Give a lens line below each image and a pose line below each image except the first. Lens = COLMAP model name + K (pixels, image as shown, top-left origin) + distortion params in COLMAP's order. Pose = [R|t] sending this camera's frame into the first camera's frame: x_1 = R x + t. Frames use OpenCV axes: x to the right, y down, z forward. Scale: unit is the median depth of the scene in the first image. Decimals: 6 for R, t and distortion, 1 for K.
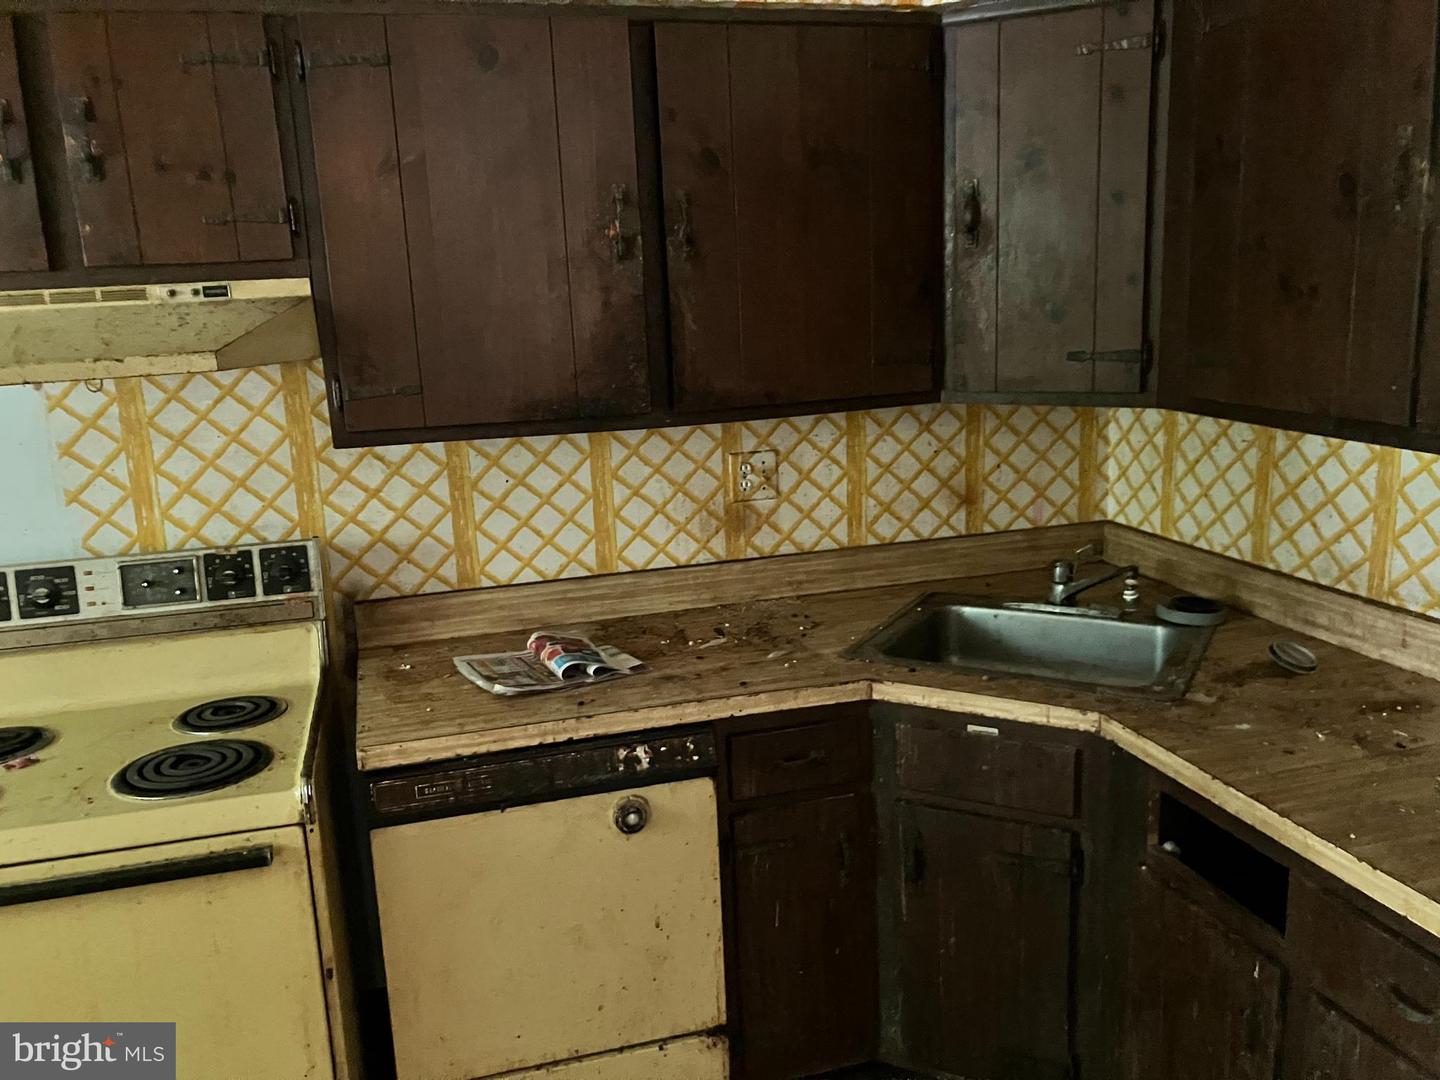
lens RADIAL K [[1177.0, 0, 726.9], [0, 1177.0, 533.5], [0, 0, 1]] dist [0.036424, -0.039203]
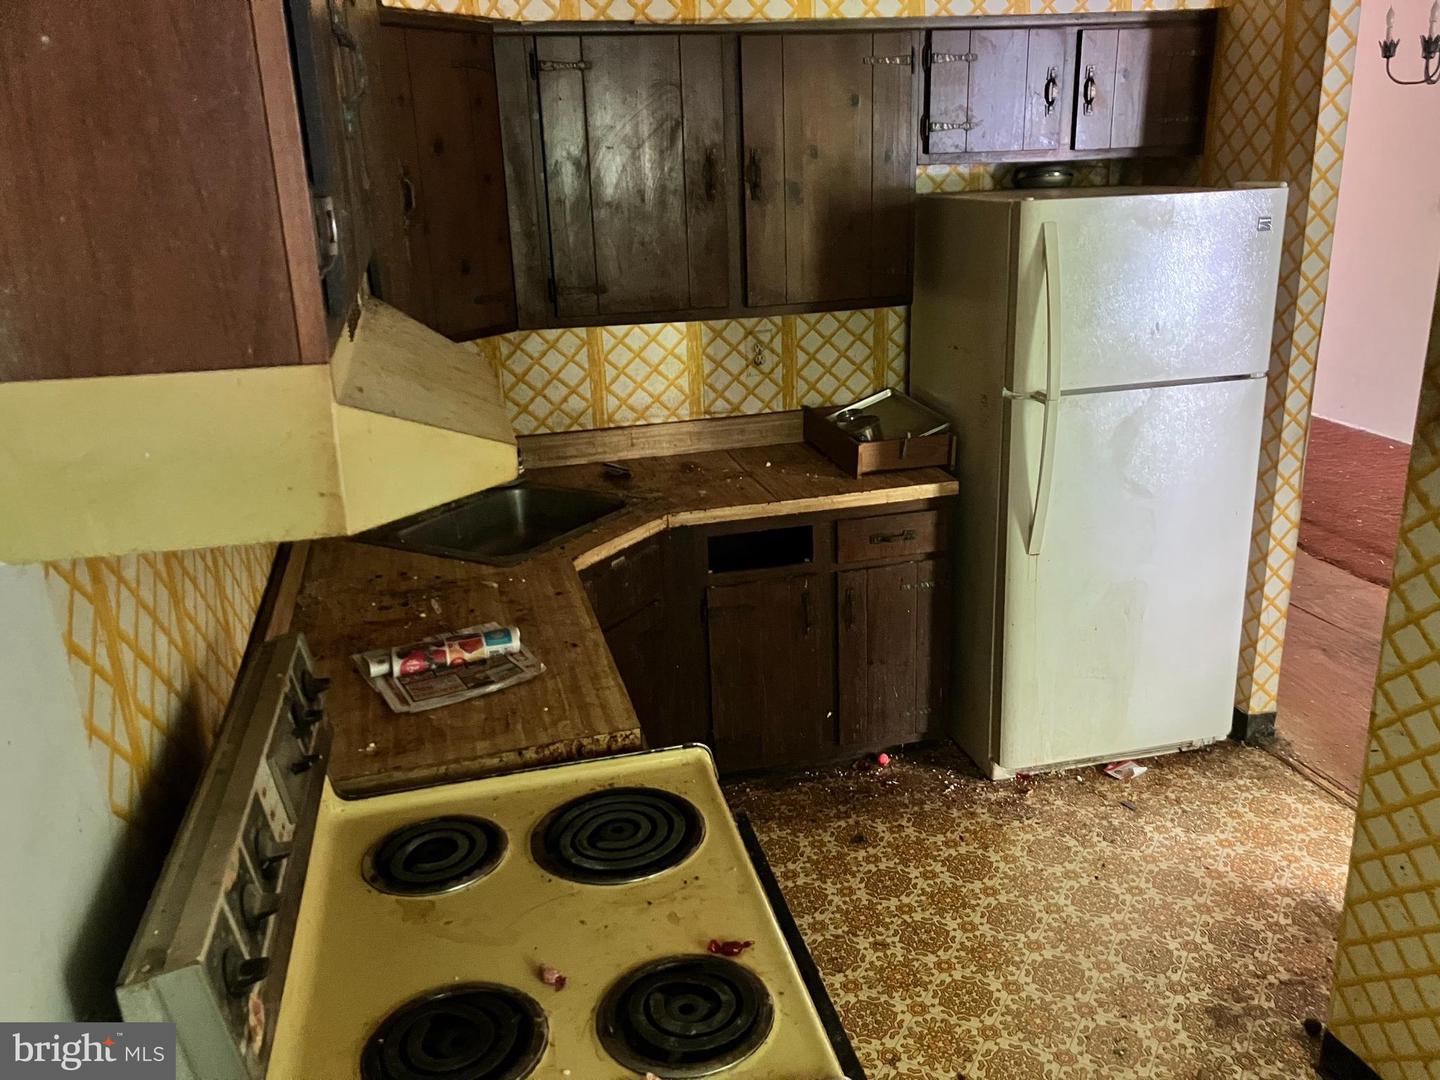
lens RADIAL K [[1177.0, 0, 727.7], [0, 1177.0, 544.6], [0, 0, 1]] dist [0.036424, -0.039203]
pose [[0.033673, -0.280288, 0.959325, -1.063010], [0.242669, 0.933438, 0.264206, -0.182121], [-0.969525, 0.223902, 0.099448, 0.689043]]
